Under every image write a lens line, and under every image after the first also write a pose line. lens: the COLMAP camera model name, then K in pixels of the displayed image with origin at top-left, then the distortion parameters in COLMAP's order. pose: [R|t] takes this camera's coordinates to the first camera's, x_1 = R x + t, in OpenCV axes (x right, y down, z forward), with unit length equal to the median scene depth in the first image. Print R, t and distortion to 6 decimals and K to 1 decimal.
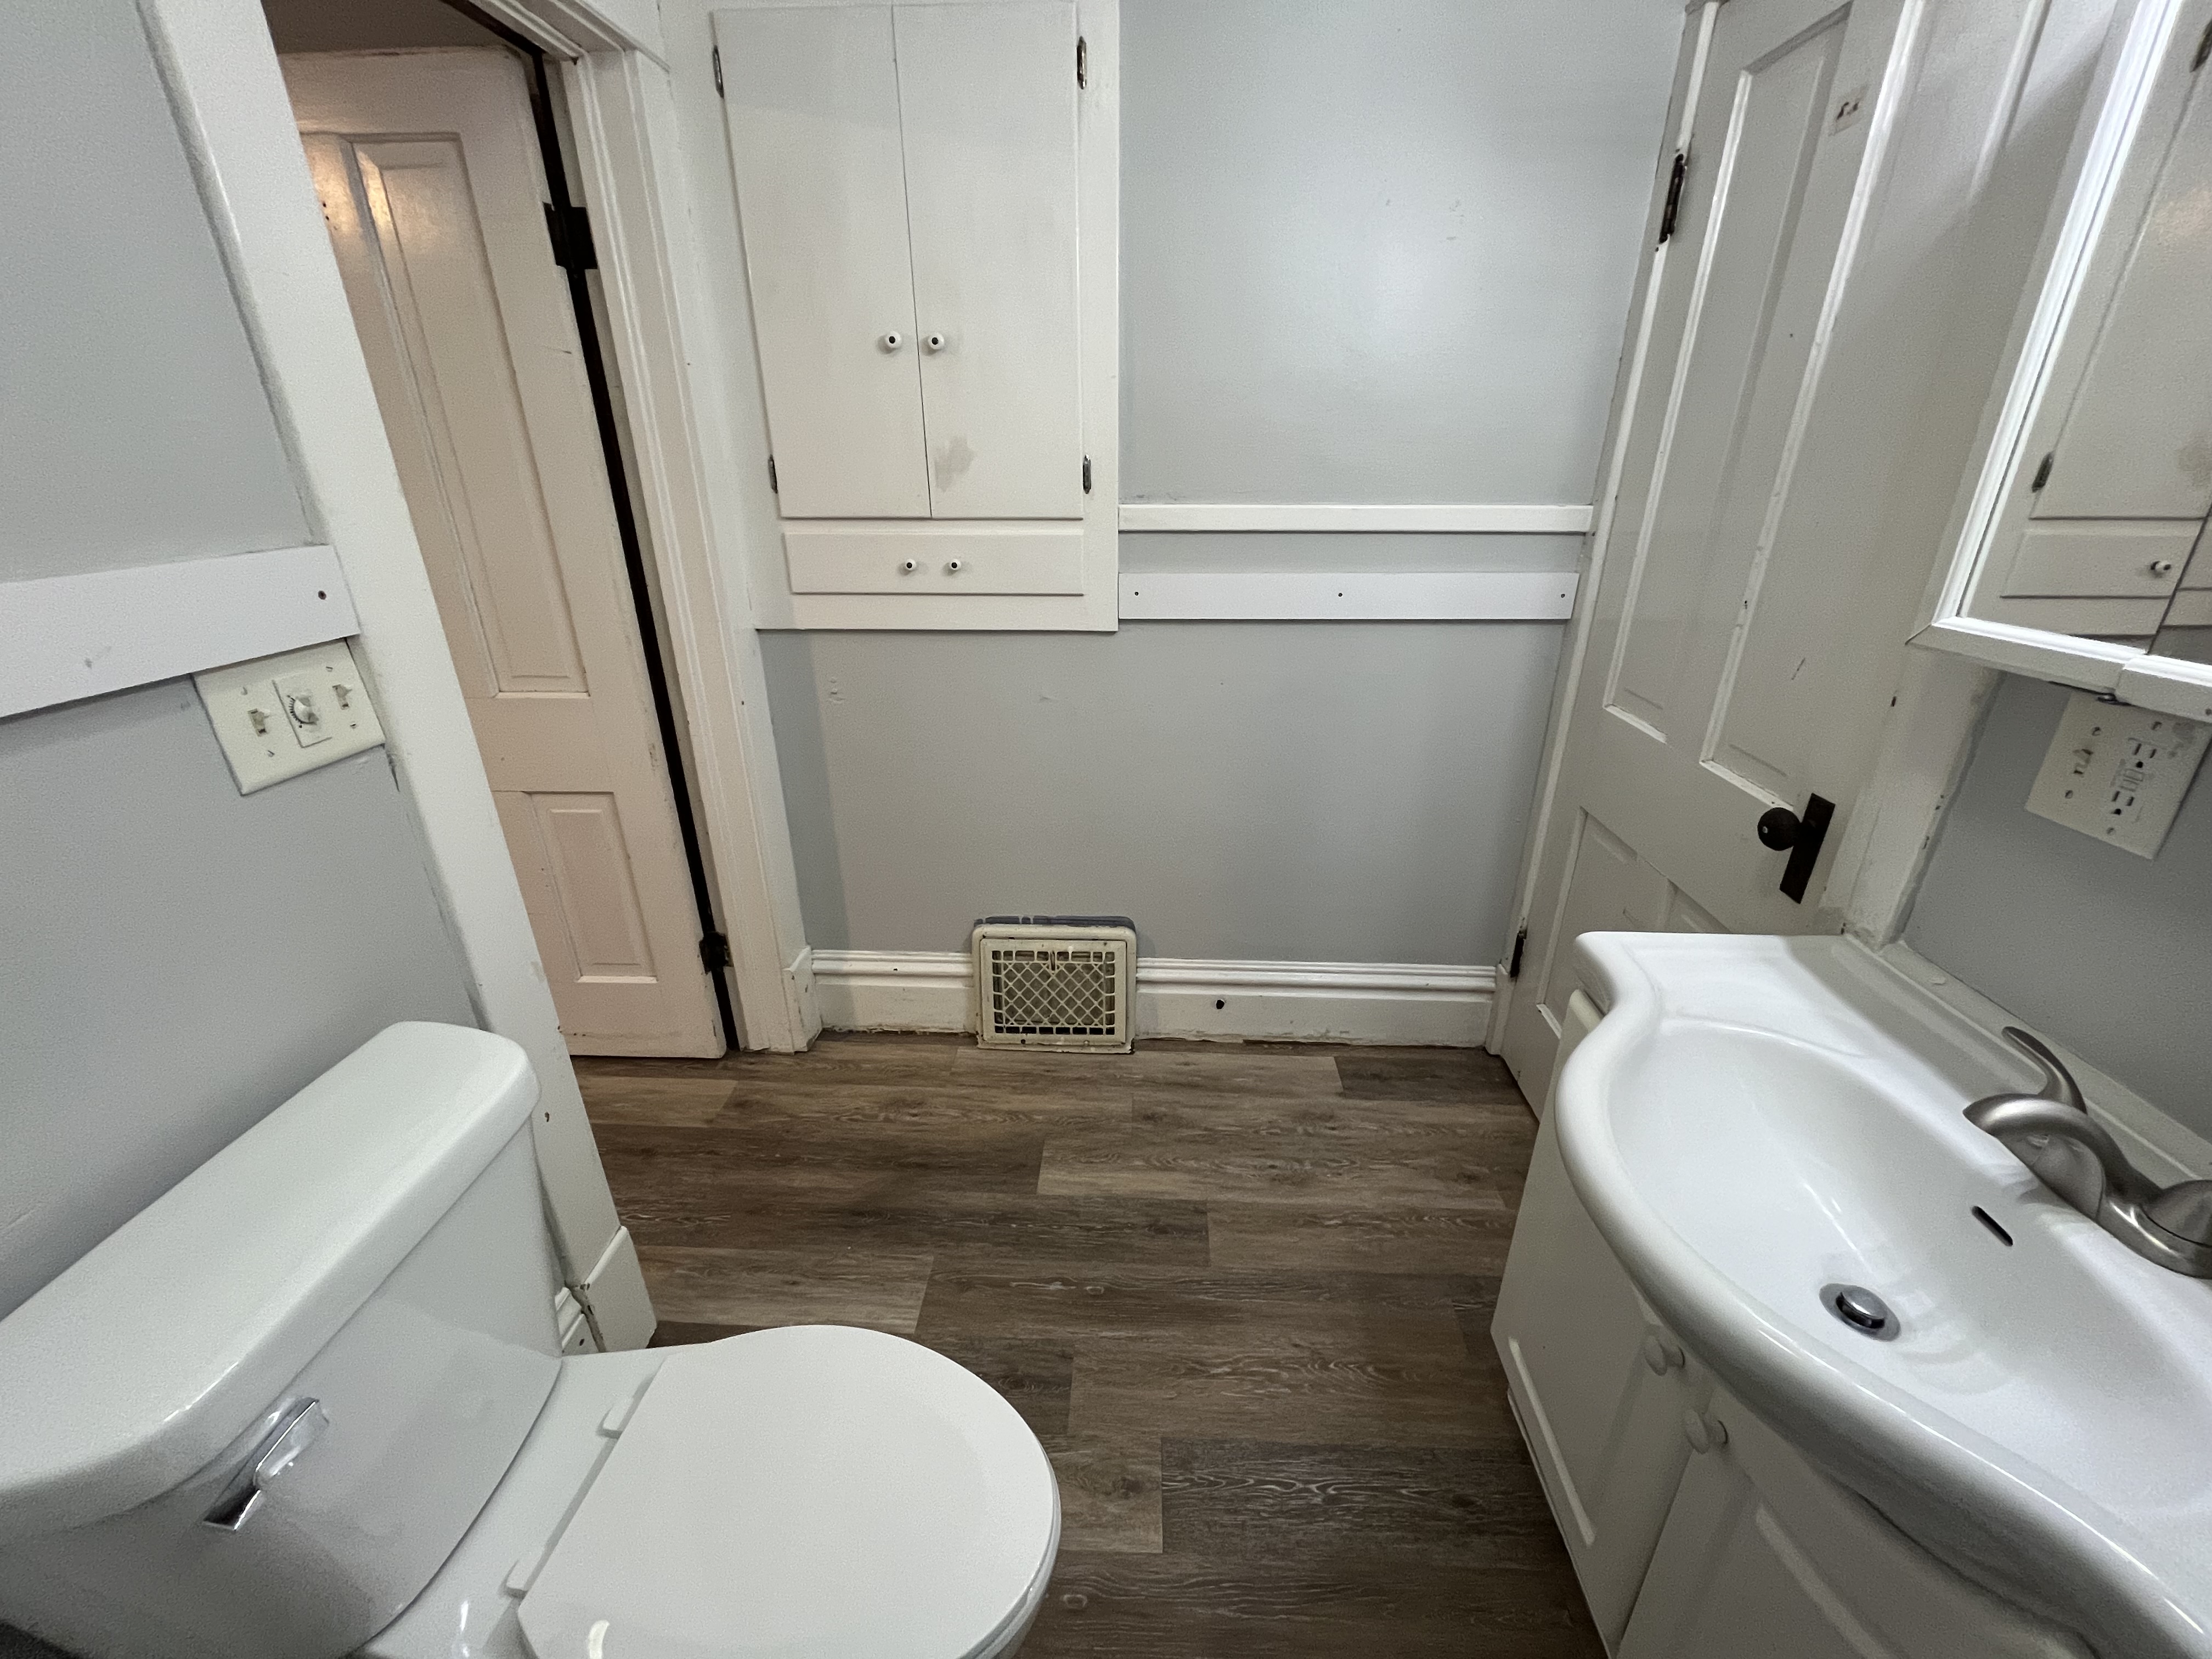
lens RADIAL K [[891.1, 0, 1108.6], [0, 891.1, 824.5], [0, 0, 1]] dist [0.000028, -0.000808]
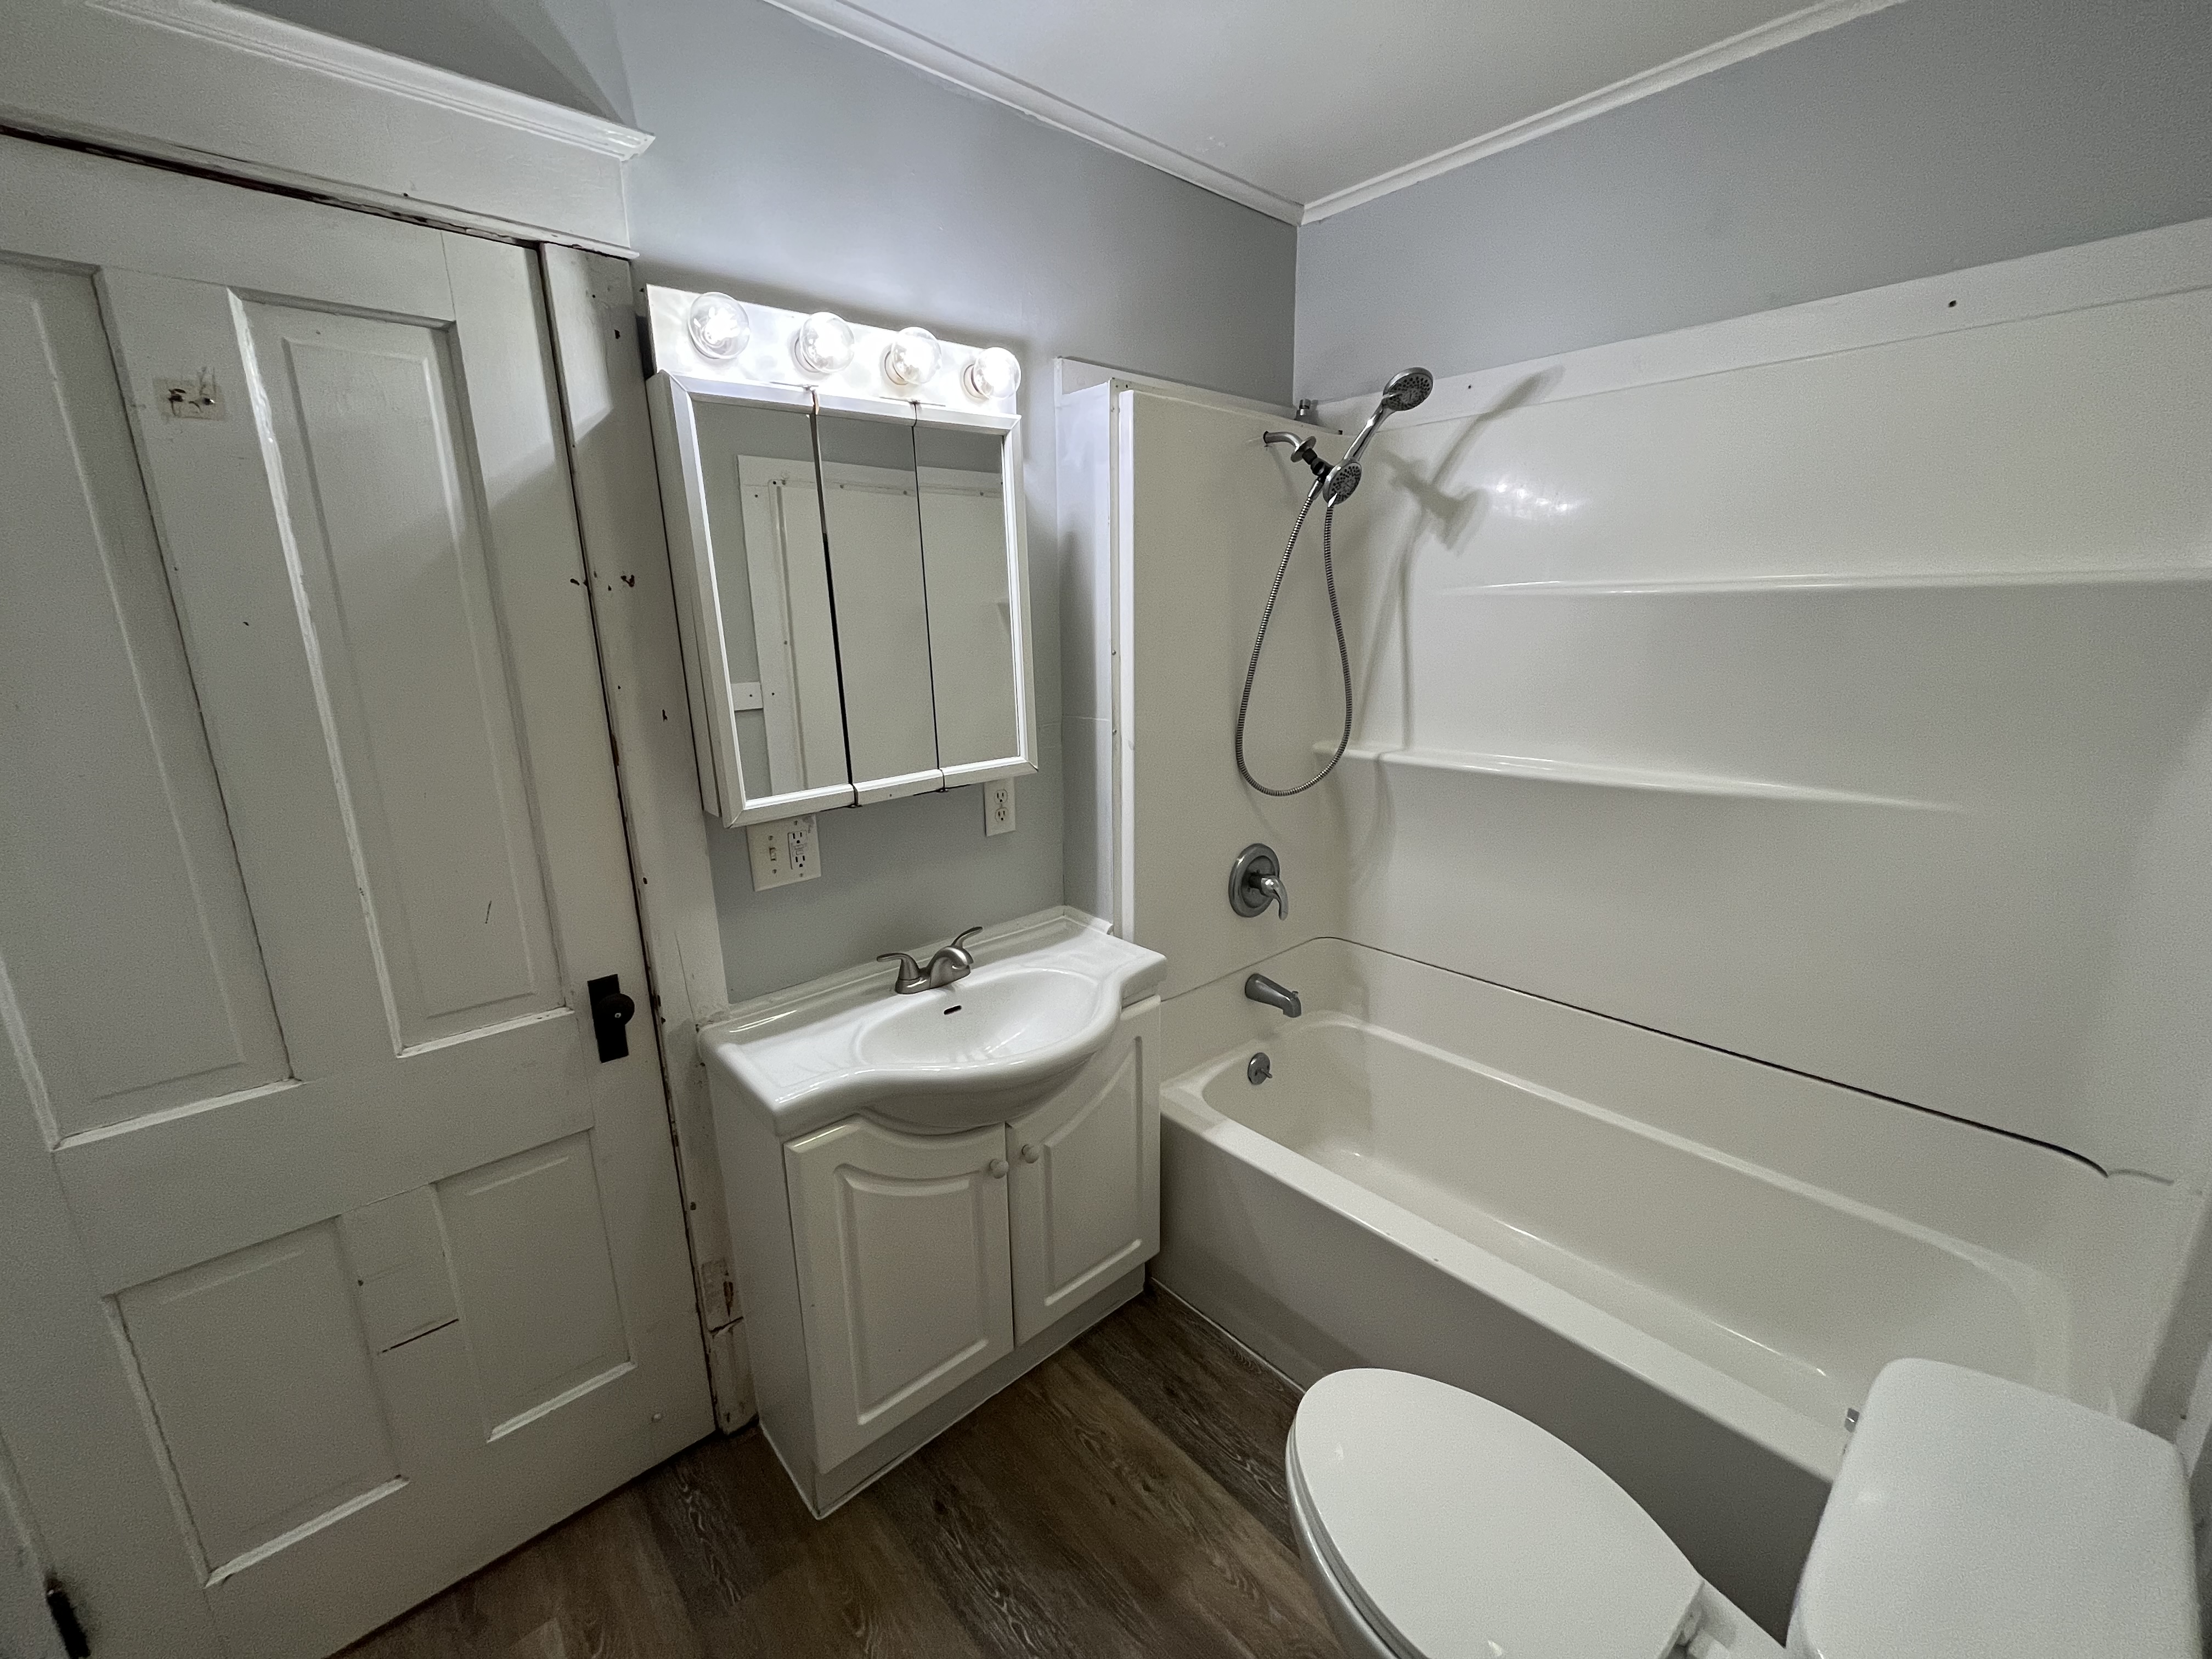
lens RADIAL K [[891.1, 0, 1109.2], [0, 891.1, 827.7], [0, 0, 1]] dist [0.000028, -0.000808]
pose [[-0.699138, -0.162236, 0.696337, -0.477467], [0.293162, 0.823238, 0.486144, -0.550254], [-0.652121, 0.544021, -0.527995, 0.999522]]
